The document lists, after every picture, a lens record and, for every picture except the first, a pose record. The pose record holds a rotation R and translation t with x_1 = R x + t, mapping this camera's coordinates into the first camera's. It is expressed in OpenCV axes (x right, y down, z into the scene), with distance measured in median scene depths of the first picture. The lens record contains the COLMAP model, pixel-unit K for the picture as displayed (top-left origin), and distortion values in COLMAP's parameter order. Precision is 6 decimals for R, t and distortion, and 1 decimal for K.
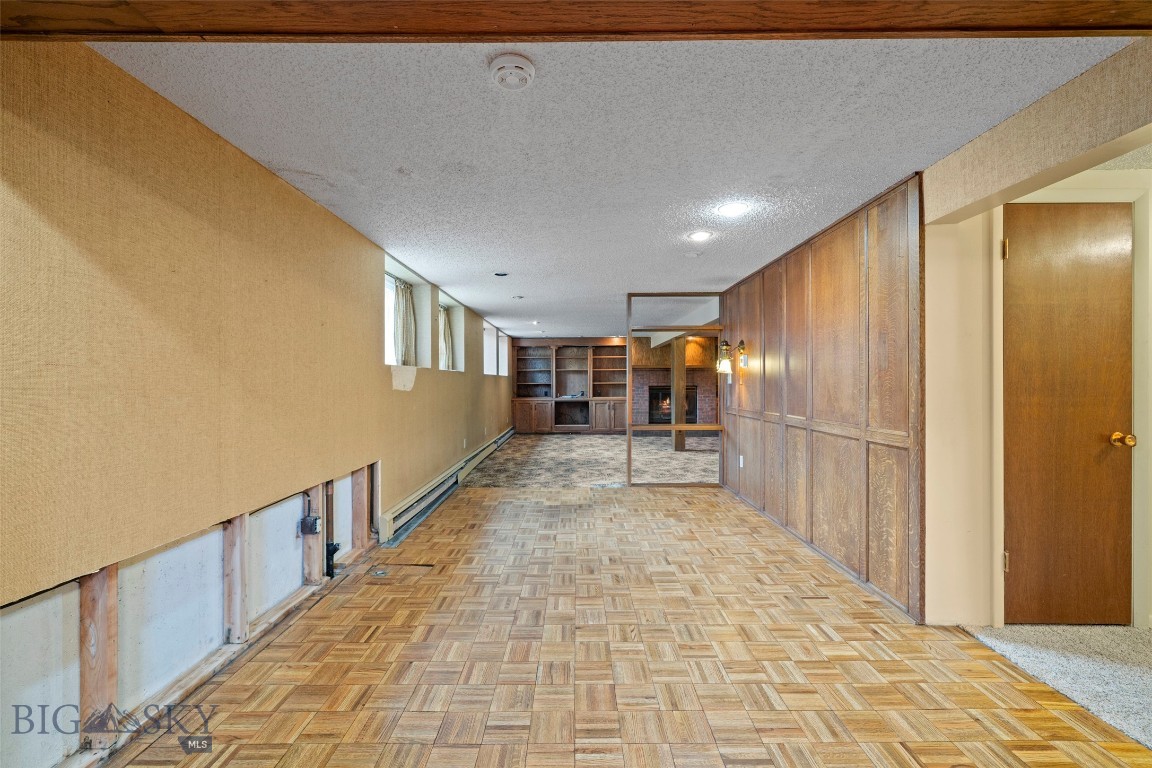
lens RADIAL K [[482.4, 0, 579.2], [0, 482.4, 381.7], [0, 0, 1]] dist [-0.000694, 0.000053]
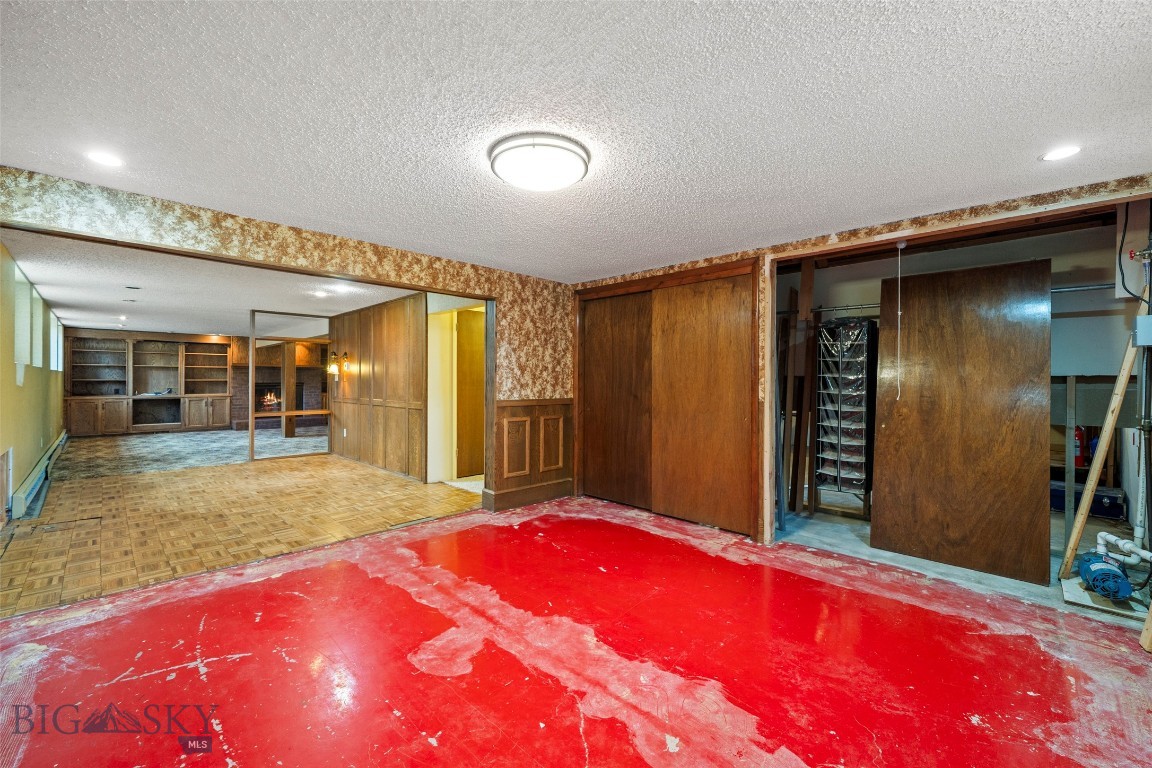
lens RADIAL K [[482.4, 0, 579.2], [0, 482.4, 381.7], [0, 0, 1]] dist [-0.000694, 0.000053]
pose [[0.711363, 0.002398, 0.702821, -0.124448], [-0.005940, 0.999979, 0.002600, -0.001264], [-0.702800, -0.006024, 0.711362, -0.360205]]
